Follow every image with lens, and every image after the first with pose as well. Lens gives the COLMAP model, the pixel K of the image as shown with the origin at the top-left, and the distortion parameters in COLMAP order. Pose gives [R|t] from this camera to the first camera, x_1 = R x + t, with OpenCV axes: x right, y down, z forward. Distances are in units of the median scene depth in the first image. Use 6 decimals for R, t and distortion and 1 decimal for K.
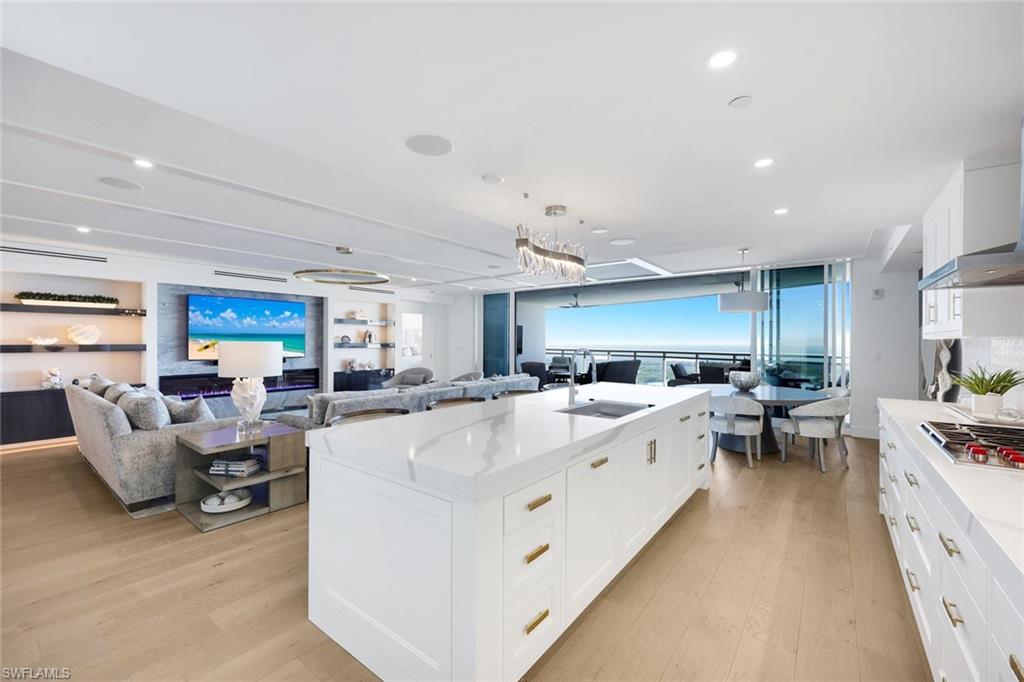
lens RADIAL K [[414.1, 0, 516.3], [0, 414.1, 341.2], [0, 0, 1]] dist [0.000552, 0.000239]
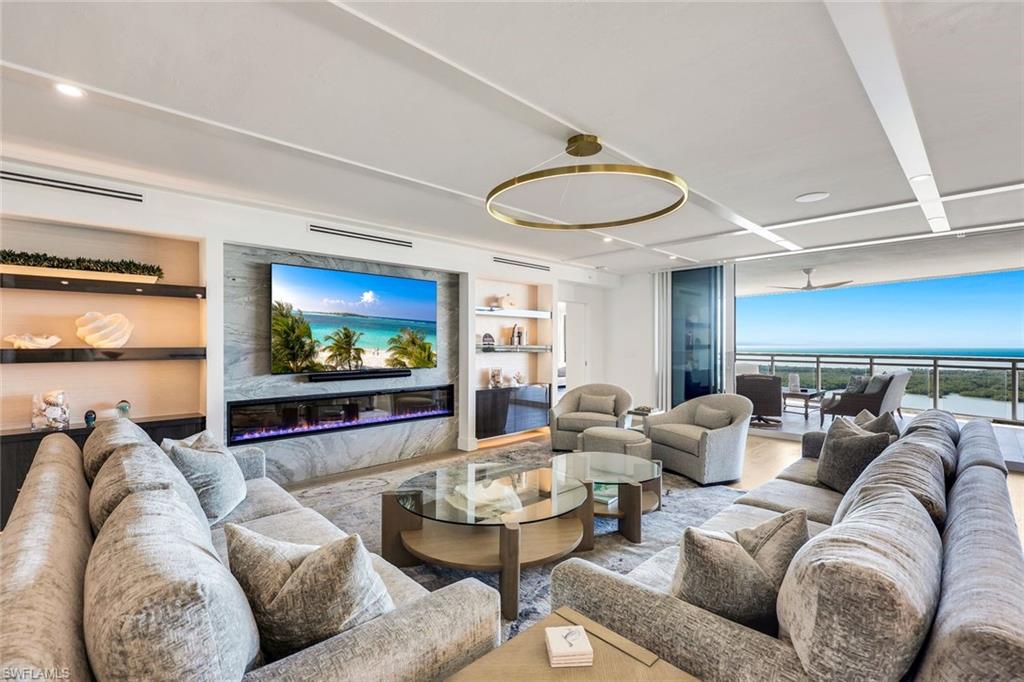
lens RADIAL K [[449.6, 0, 515.9], [0, 449.6, 344.5], [0, 0, 1]] dist [0.010907, 0.000285]
pose [[0.989130, -0.002436, -0.147026, -0.289896], [0.002852, 0.999993, 0.002617, 0.002176], [0.147018, -0.003007, 0.989129, 0.340778]]
